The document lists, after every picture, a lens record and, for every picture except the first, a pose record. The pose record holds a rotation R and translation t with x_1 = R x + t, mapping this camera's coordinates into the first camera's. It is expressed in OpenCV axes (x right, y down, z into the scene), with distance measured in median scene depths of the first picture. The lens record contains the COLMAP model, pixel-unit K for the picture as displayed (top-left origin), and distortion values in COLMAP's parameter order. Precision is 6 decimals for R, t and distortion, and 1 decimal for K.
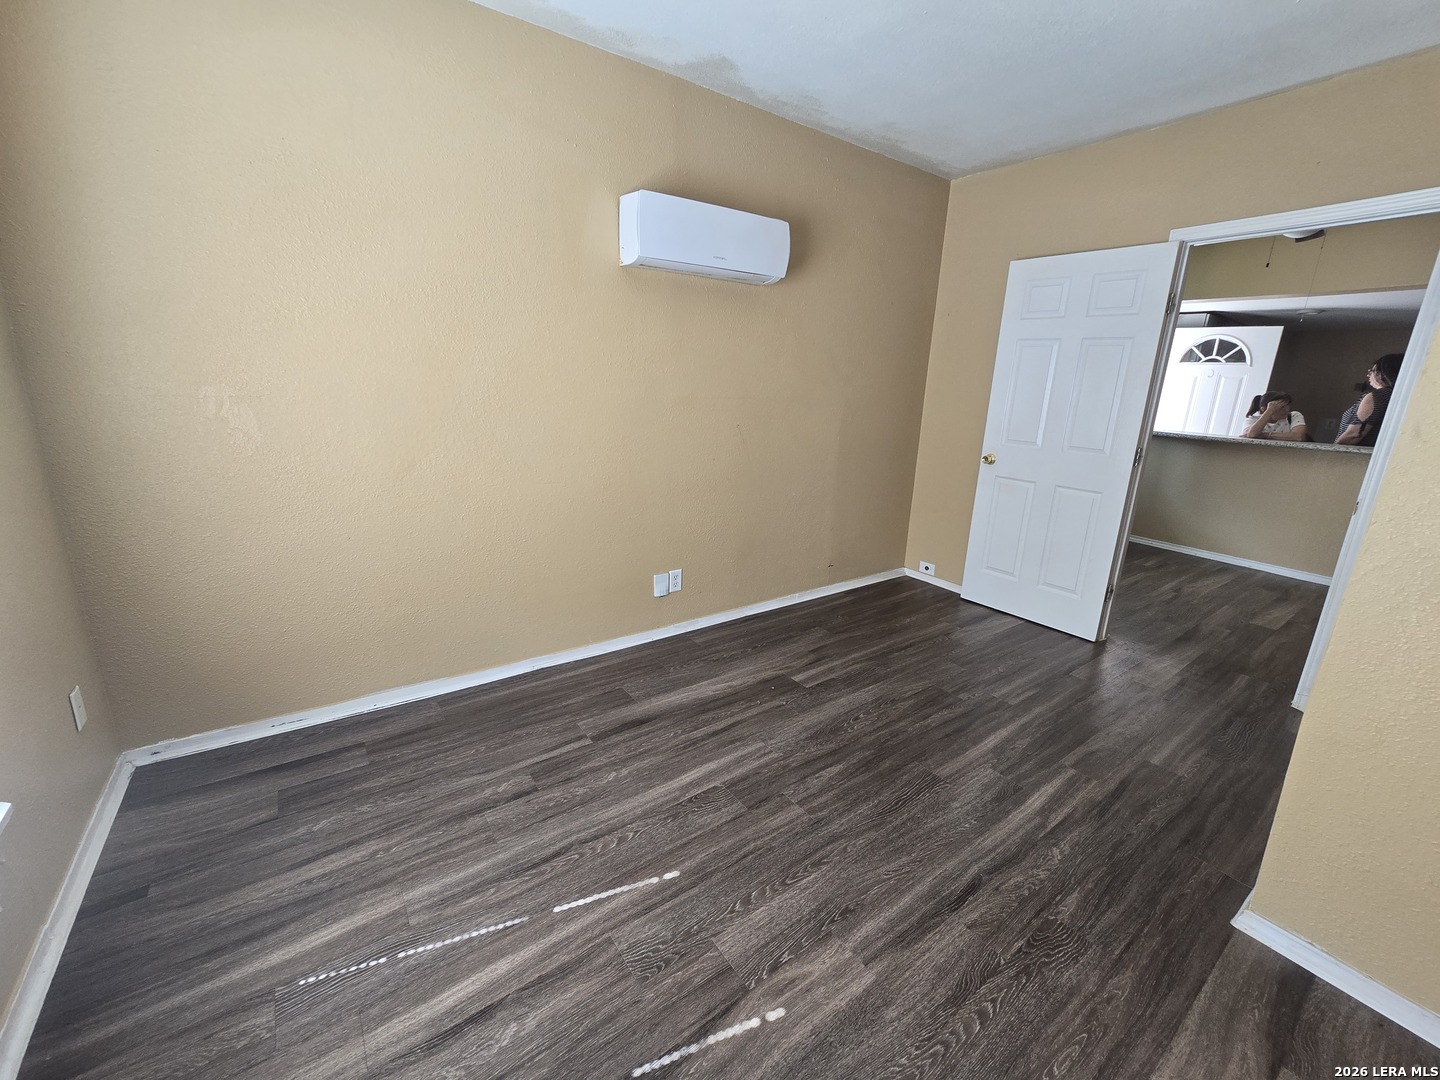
lens RADIAL K [[584.3, 0, 720.0], [0, 584.3, 535.0], [0, 0, 1]] dist [-0.001449, 0.000277]
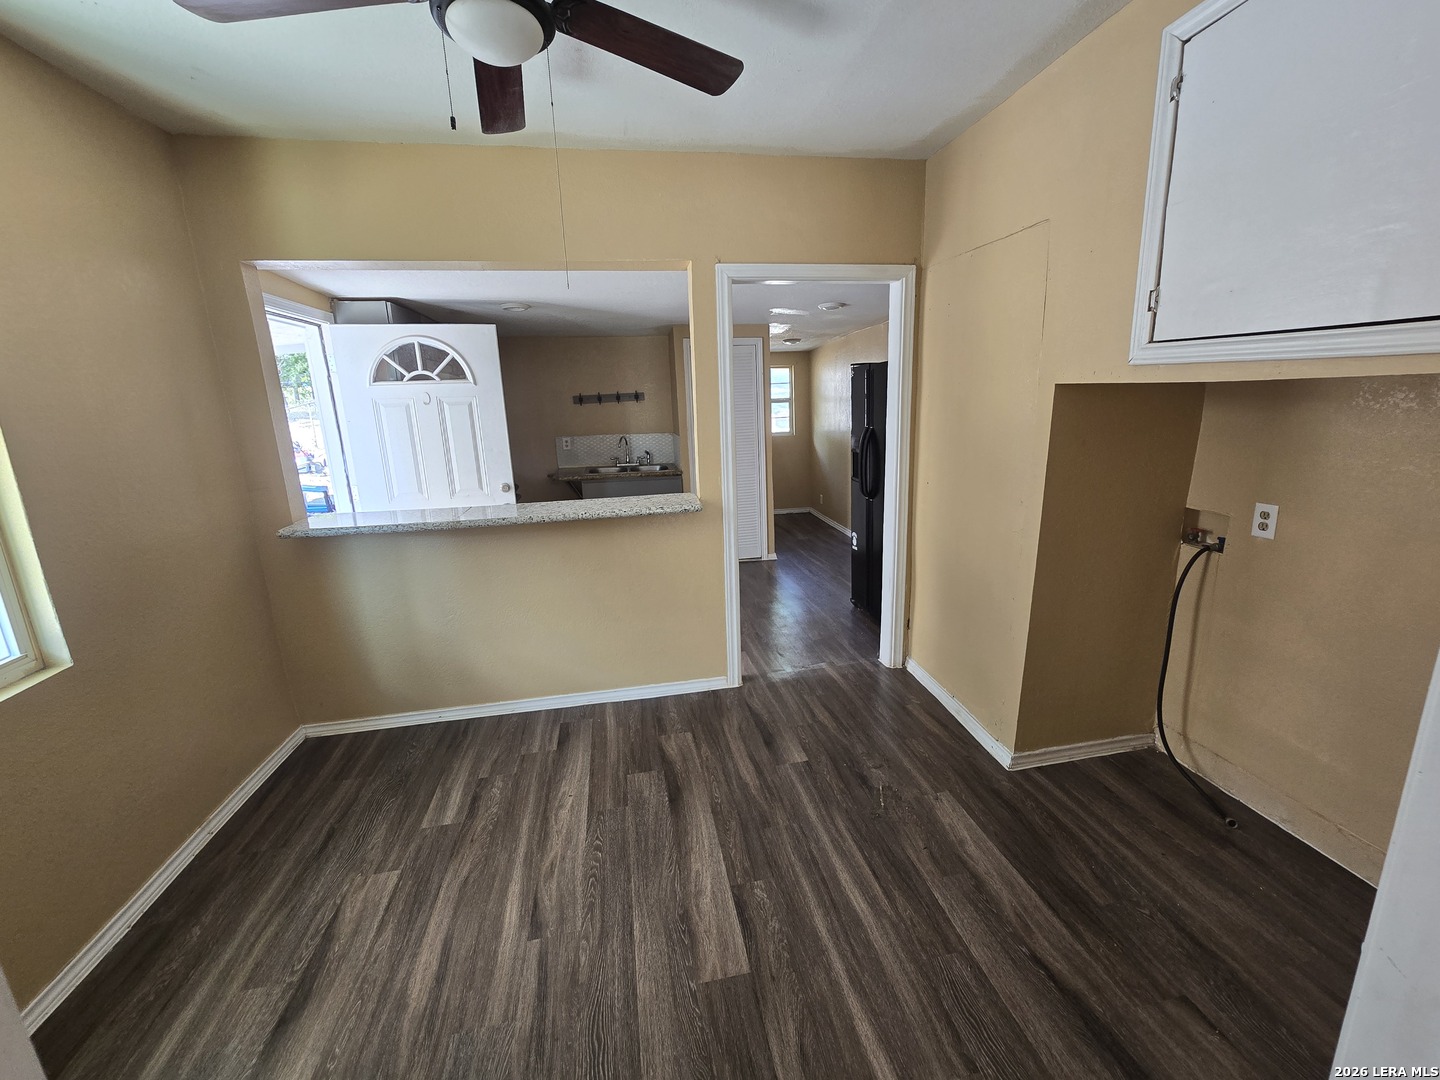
lens RADIAL K [[584.3, 0, 718.8], [0, 584.3, 532.2], [0, 0, 1]] dist [-0.001449, 0.000277]
pose [[0.429030, -0.247067, 0.868845, 0.415763], [0.286394, 0.949446, 0.128568, -0.138290], [-0.856686, 0.193673, 0.478100, 0.483215]]
